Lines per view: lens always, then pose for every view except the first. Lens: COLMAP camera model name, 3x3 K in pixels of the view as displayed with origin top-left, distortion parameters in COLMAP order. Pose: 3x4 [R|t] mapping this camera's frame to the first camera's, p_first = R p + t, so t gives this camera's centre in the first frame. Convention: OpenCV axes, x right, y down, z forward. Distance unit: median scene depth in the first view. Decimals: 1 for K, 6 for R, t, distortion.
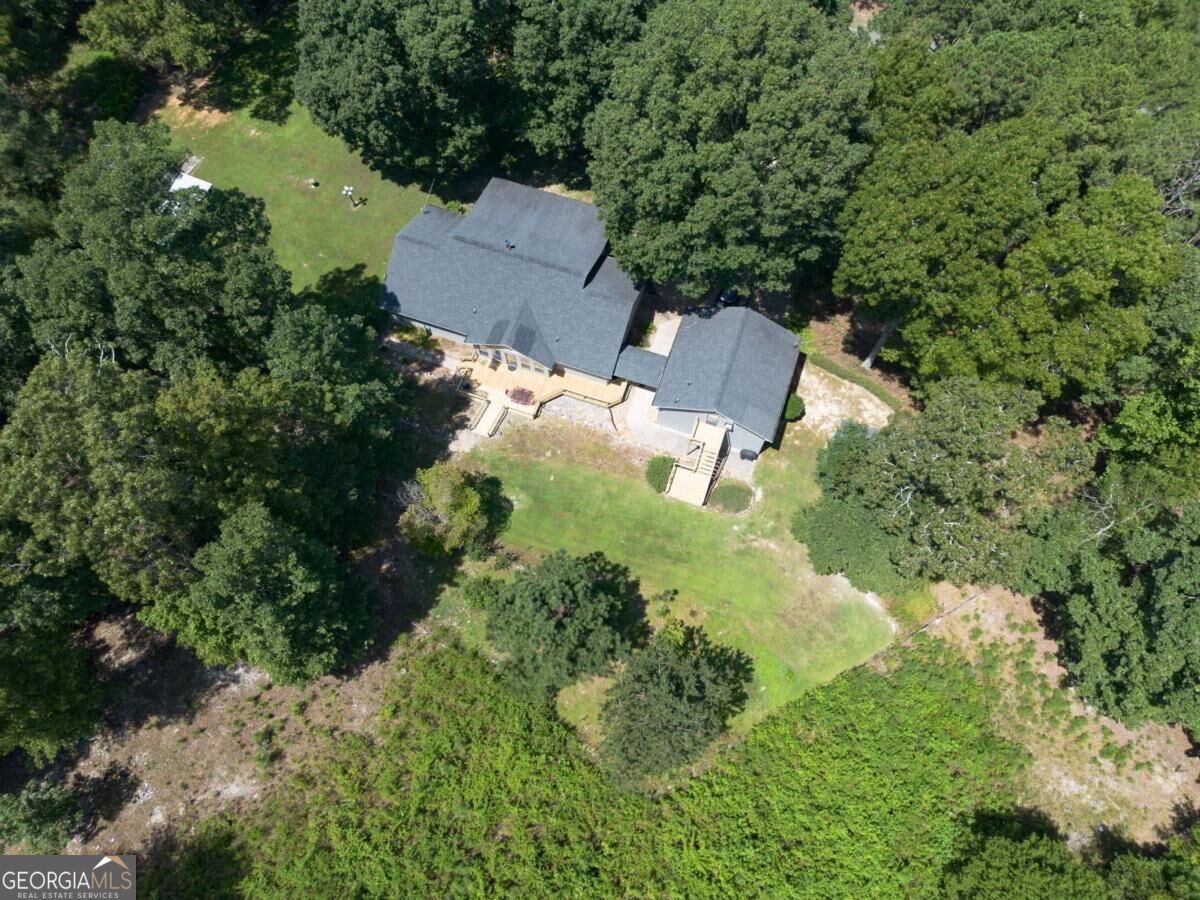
lens RADIAL K [[853.5, 0, 598.8], [0, 853.5, 448.6], [0, 0, 1]] dist [0.072950, -0.068809]
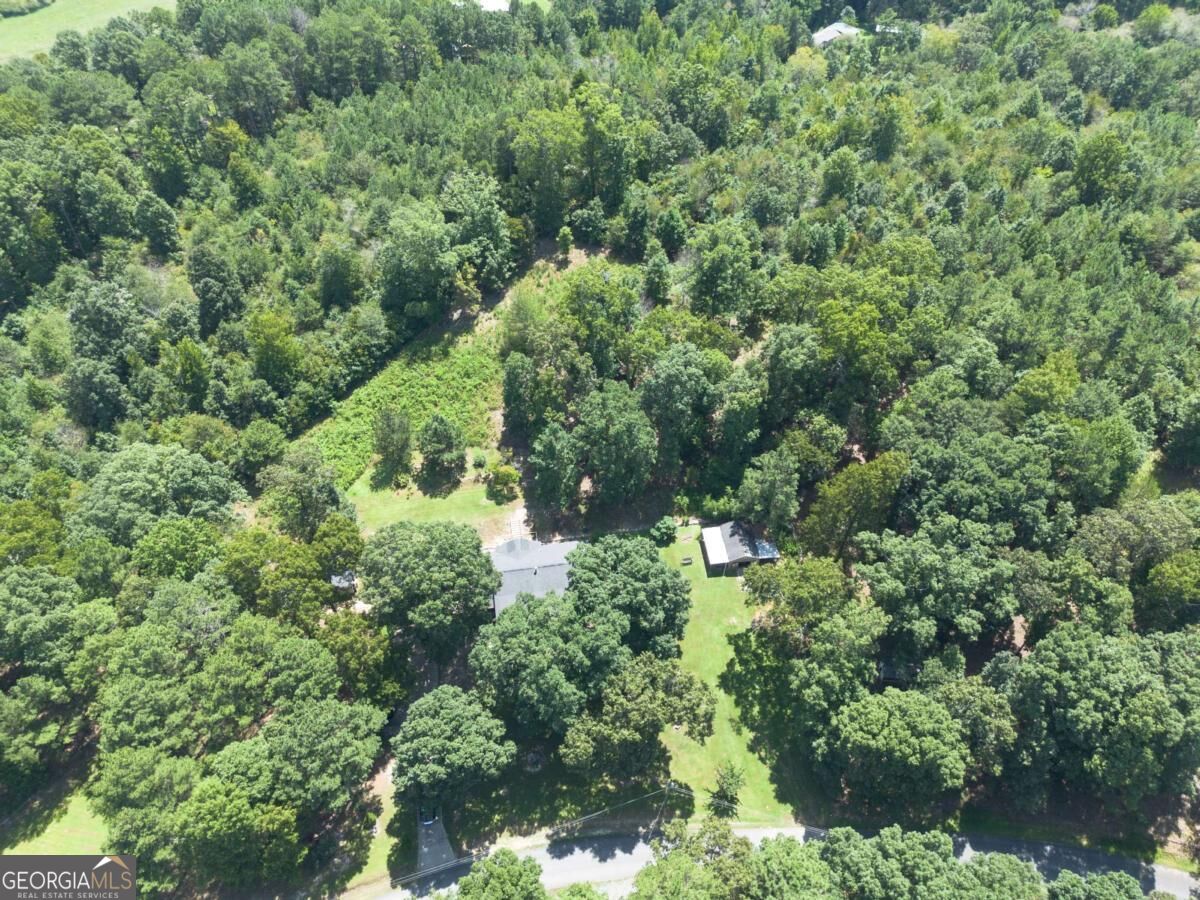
lens RADIAL K [[853.5, 0, 598.8], [0, 853.5, 448.6], [0, 0, 1]] dist [0.072950, -0.068809]
pose [[-0.892167, 0.343746, -0.293048, 0.255279], [-0.414682, -0.366052, 0.833093, -1.907154], [0.179102, 0.864780, 0.469125, -0.136425]]
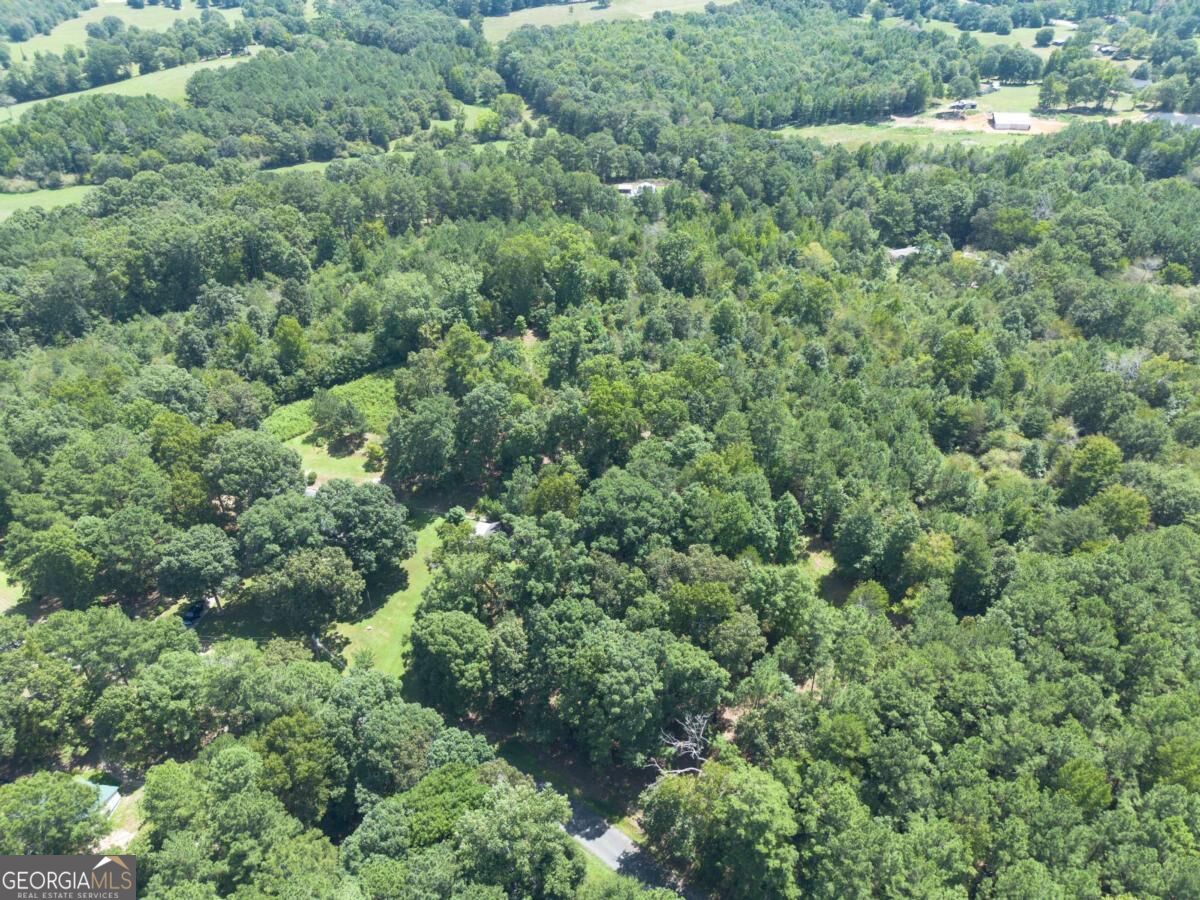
lens RADIAL K [[851.8, 0, 600.0], [0, 851.8, 450.0], [0, 0, 1]] dist [0.072625, -0.066864]
pose [[-0.998911, 0.040270, -0.023546, -0.907034], [-0.032456, -0.237402, 0.970869, -3.032619], [0.033507, 0.970576, 0.238451, 0.206616]]
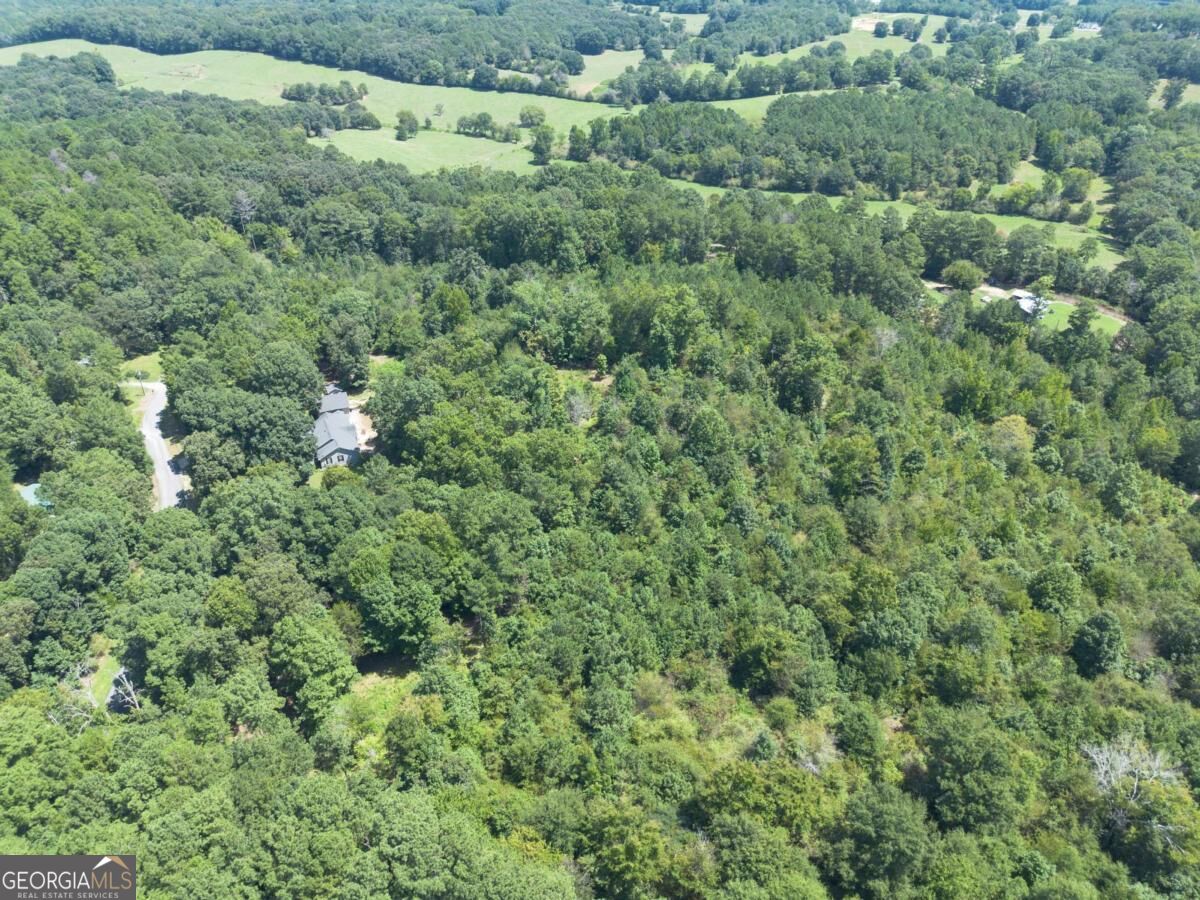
lens RADIAL K [[851.8, 0, 600.0], [0, 851.8, 450.0], [0, 0, 1]] dist [0.072625, -0.066864]
pose [[-0.678987, -0.375511, 0.630847, -3.099065], [0.692743, -0.043205, 0.719889, -1.993278], [-0.243070, 0.925810, 0.289469, -0.162290]]
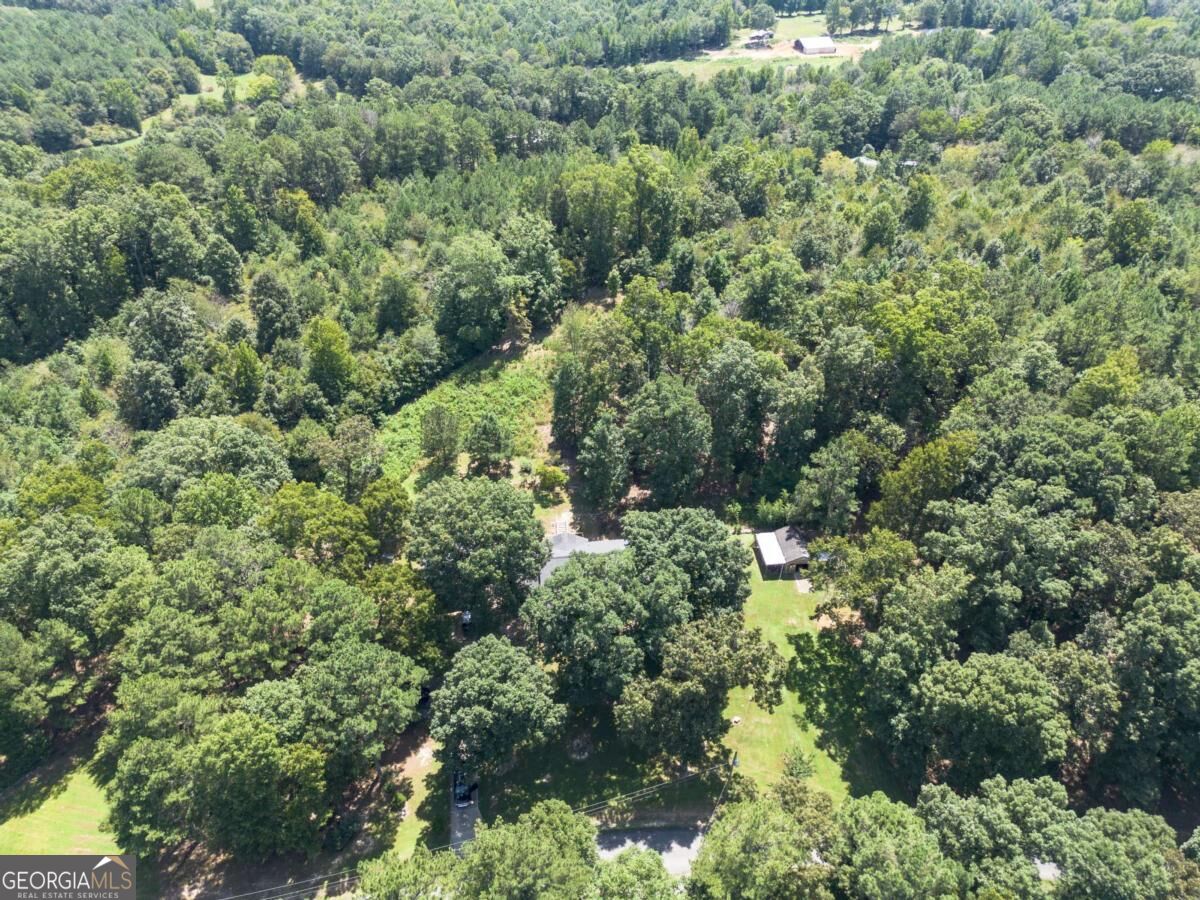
lens RADIAL K [[851.8, 0, 600.0], [0, 851.8, 450.0], [0, 0, 1]] dist [0.072625, -0.066864]
pose [[-0.905544, 0.252872, -0.340654, 0.460887], [-0.393719, -0.201796, 0.896808, -1.960967], [0.158035, 0.946221, 0.282296, 0.268984]]
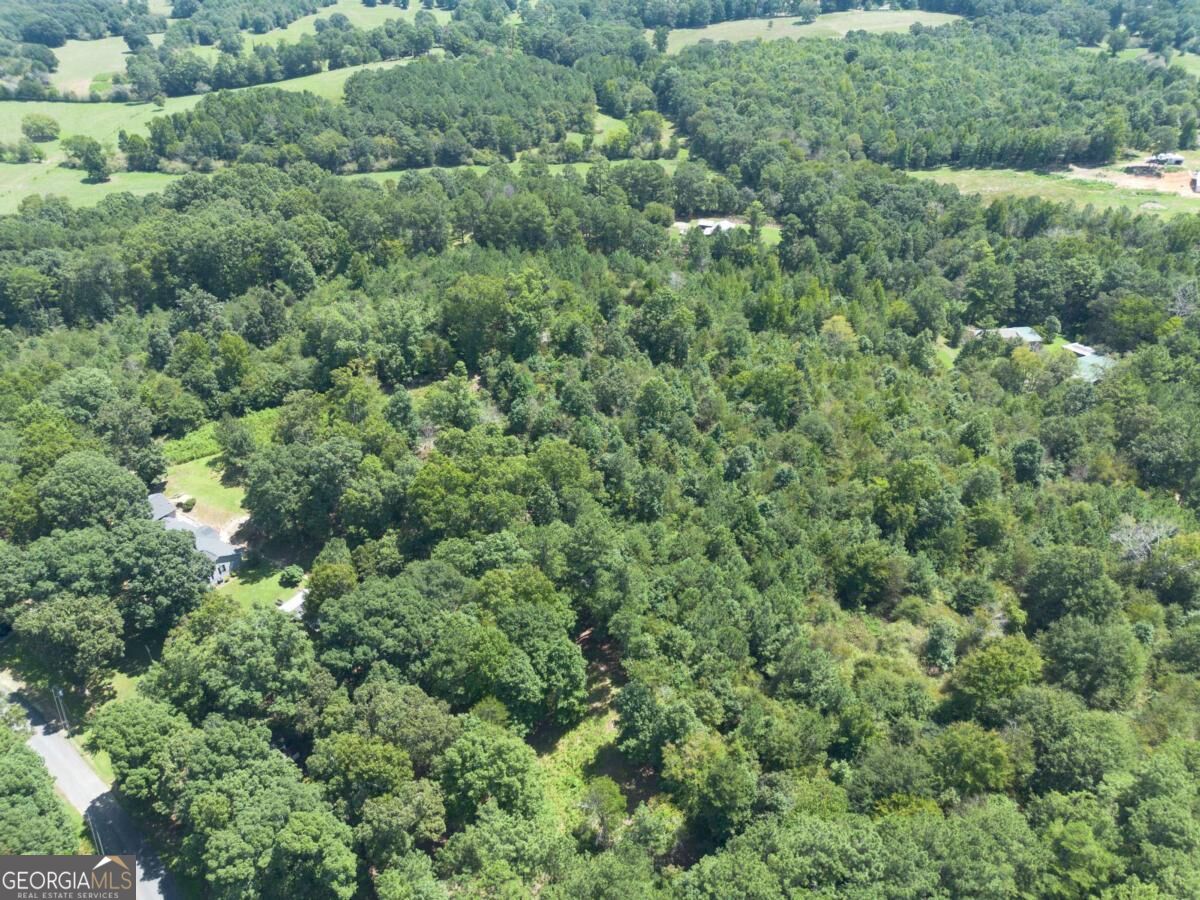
lens RADIAL K [[851.8, 0, 600.0], [0, 851.8, 450.0], [0, 0, 1]] dist [0.072625, -0.066864]
pose [[-0.972291, -0.115262, 0.203385, -1.933016], [0.224412, -0.216432, 0.950156, -2.507190], [-0.065498, 0.969470, 0.236301, 0.015584]]
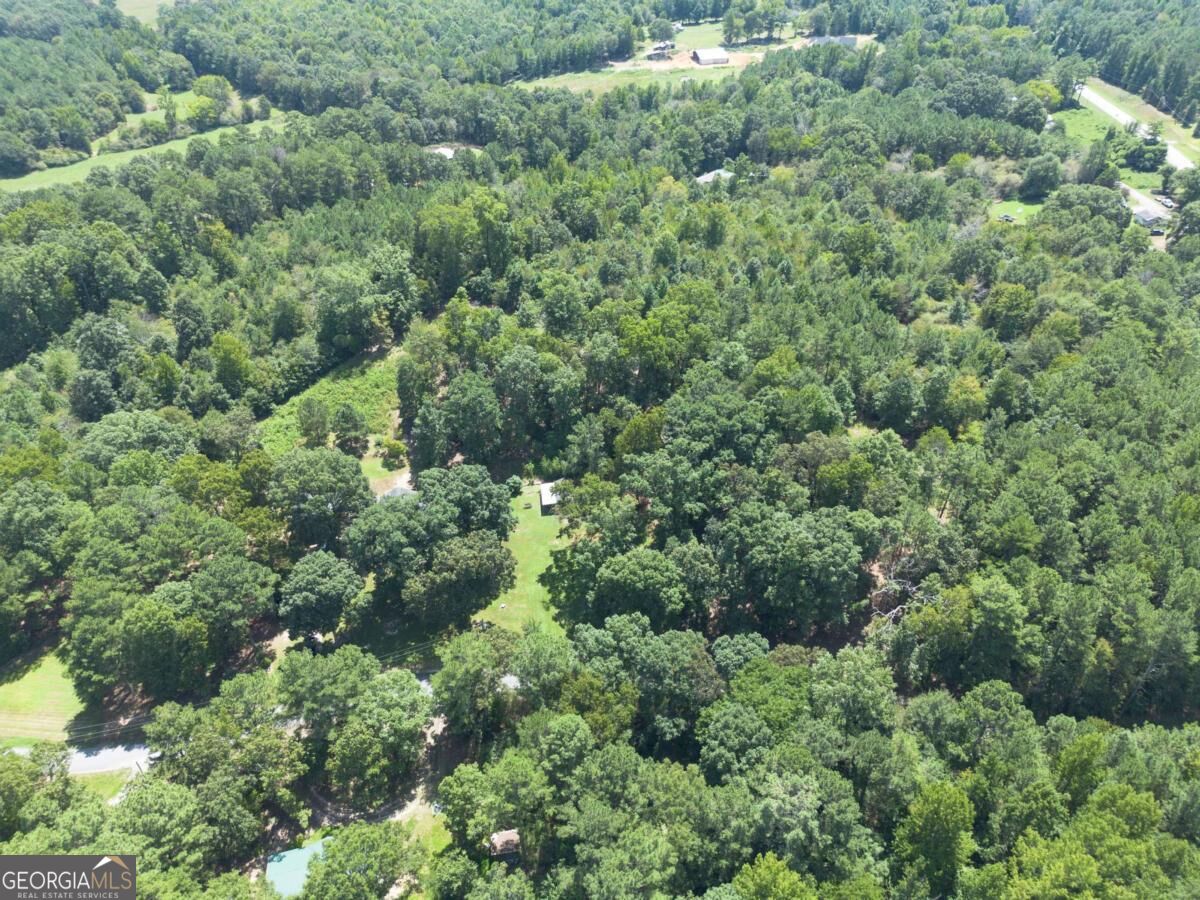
lens RADIAL K [[853.5, 0, 598.8], [0, 853.5, 448.6], [0, 0, 1]] dist [0.072950, -0.068809]
pose [[-0.890174, 0.285997, -0.354677, 0.273449], [-0.419311, -0.209719, 0.883287, -2.913758], [0.178235, 0.934999, 0.306608, 0.142757]]
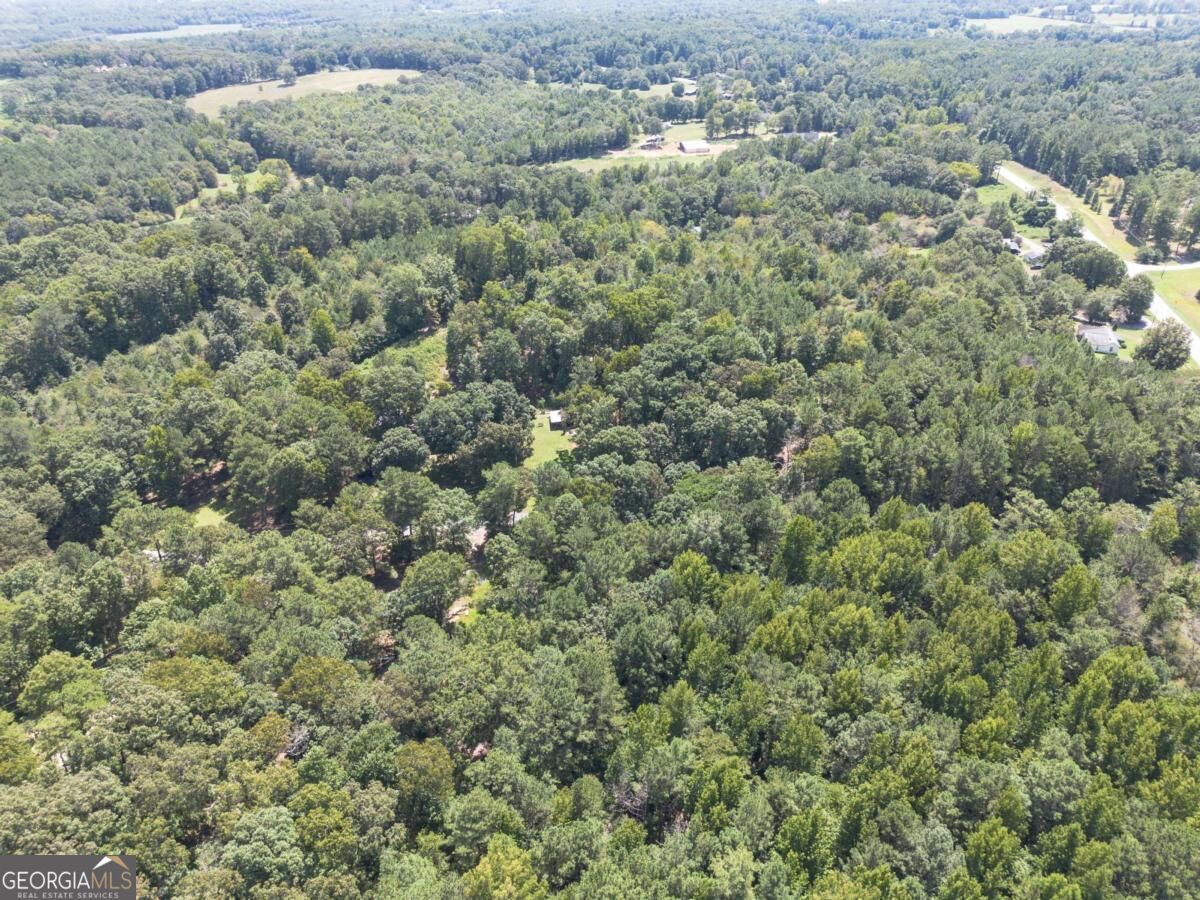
lens RADIAL K [[853.5, 0, 598.8], [0, 853.5, 448.6], [0, 0, 1]] dist [0.072950, -0.068809]
pose [[-0.893072, 0.238550, -0.381465, 0.818638], [-0.415584, -0.112557, 0.902563, -4.015788], [0.172370, 0.964585, 0.199659, 0.528315]]
